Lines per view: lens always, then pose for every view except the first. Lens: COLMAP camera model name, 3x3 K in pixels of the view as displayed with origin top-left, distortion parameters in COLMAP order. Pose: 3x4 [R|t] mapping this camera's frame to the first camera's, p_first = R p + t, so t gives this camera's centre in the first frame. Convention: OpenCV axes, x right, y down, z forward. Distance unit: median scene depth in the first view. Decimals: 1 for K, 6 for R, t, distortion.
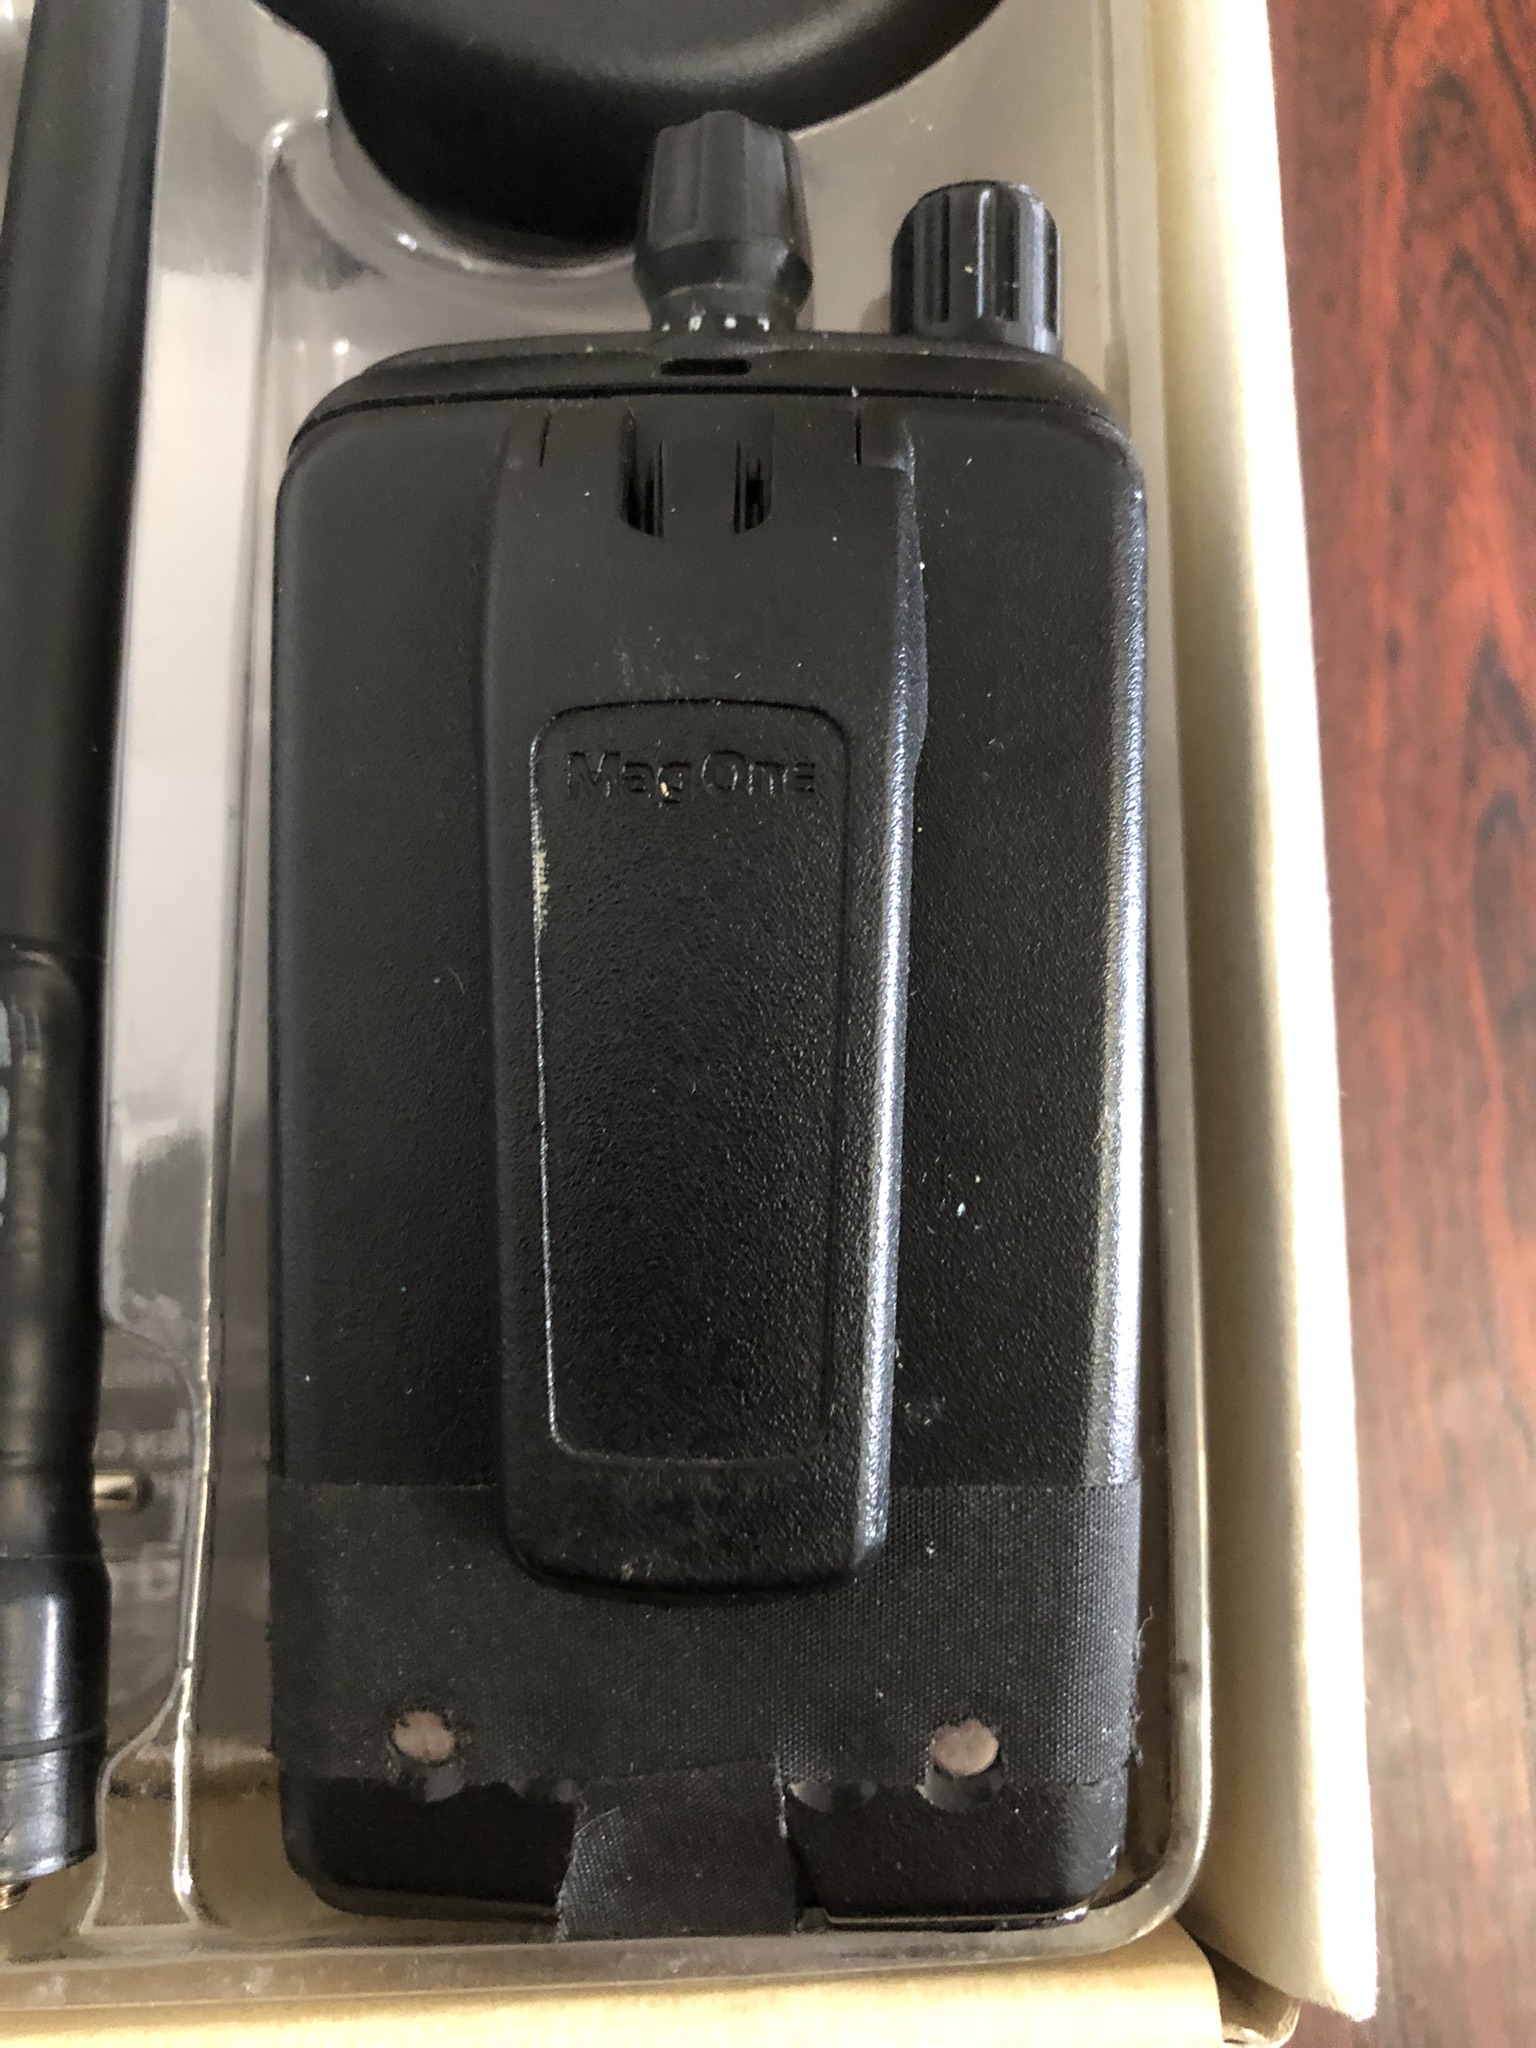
lens RADIAL K [[1675.5, 0, 779.1], [0, 1675.5, 1019.5], [0, 0, 1]] dist [-0.010907, -0.012755]
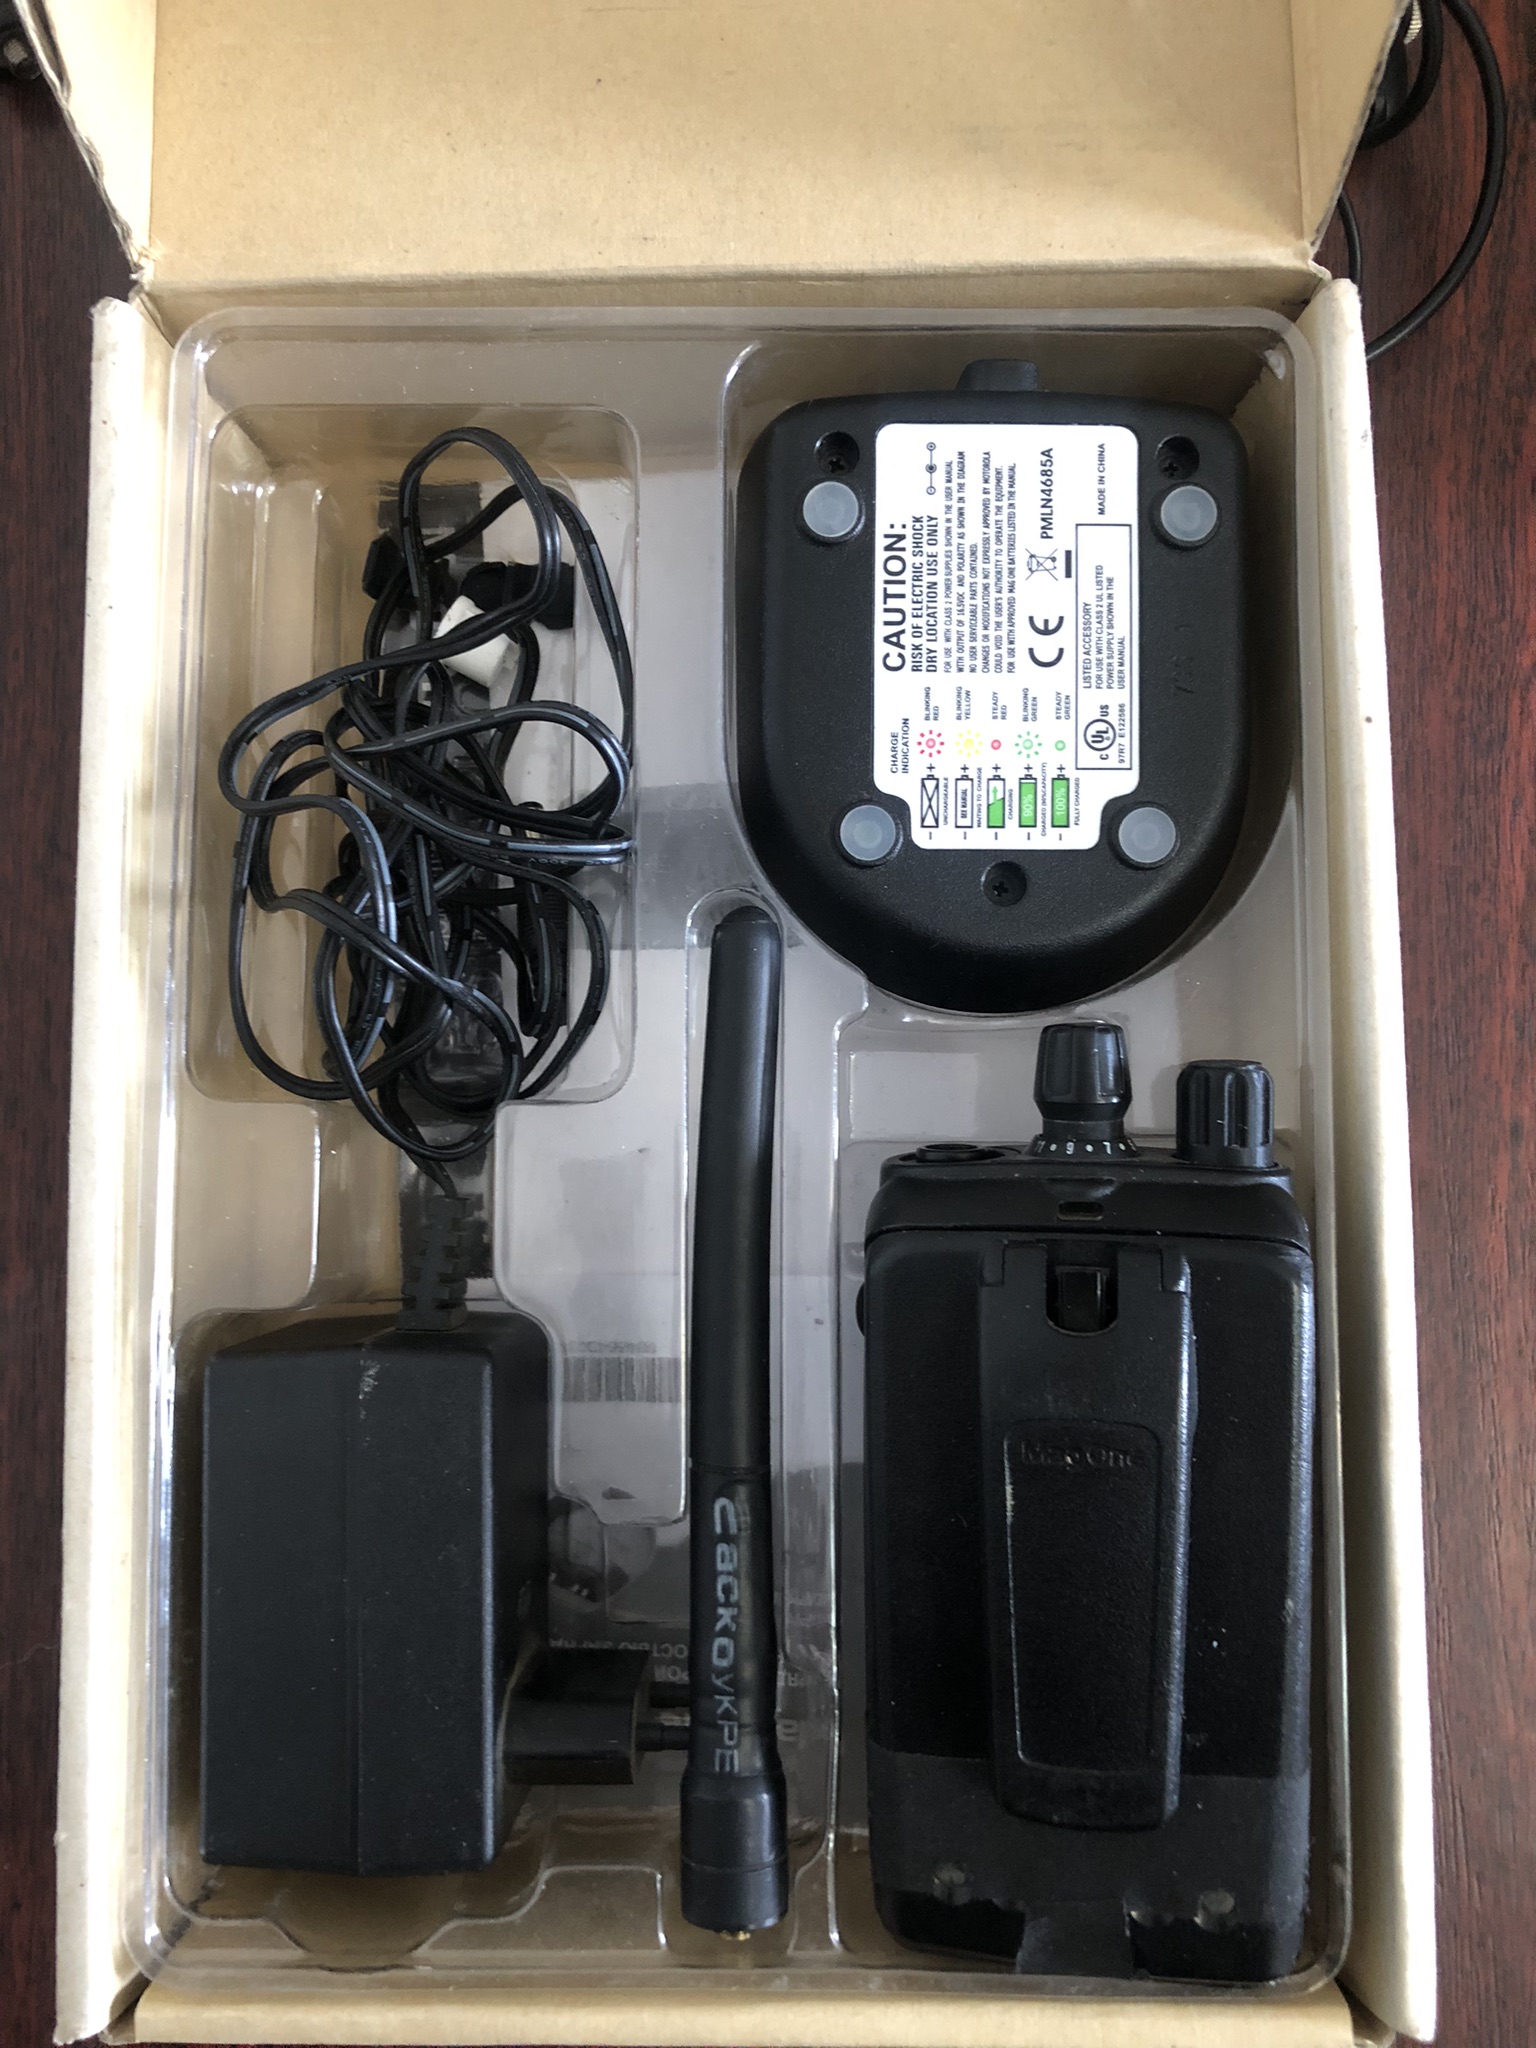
lens RADIAL K [[1675.5, 0, 760.3], [0, 1675.5, 984.7], [0, 0, 1]] dist [-0.010907, -0.012755]
pose [[0.985998, -0.010996, -0.166396, -0.089034], [0.020708, 0.998174, 0.056744, -0.804864], [0.165468, -0.059395, 0.984425, -1.024481]]
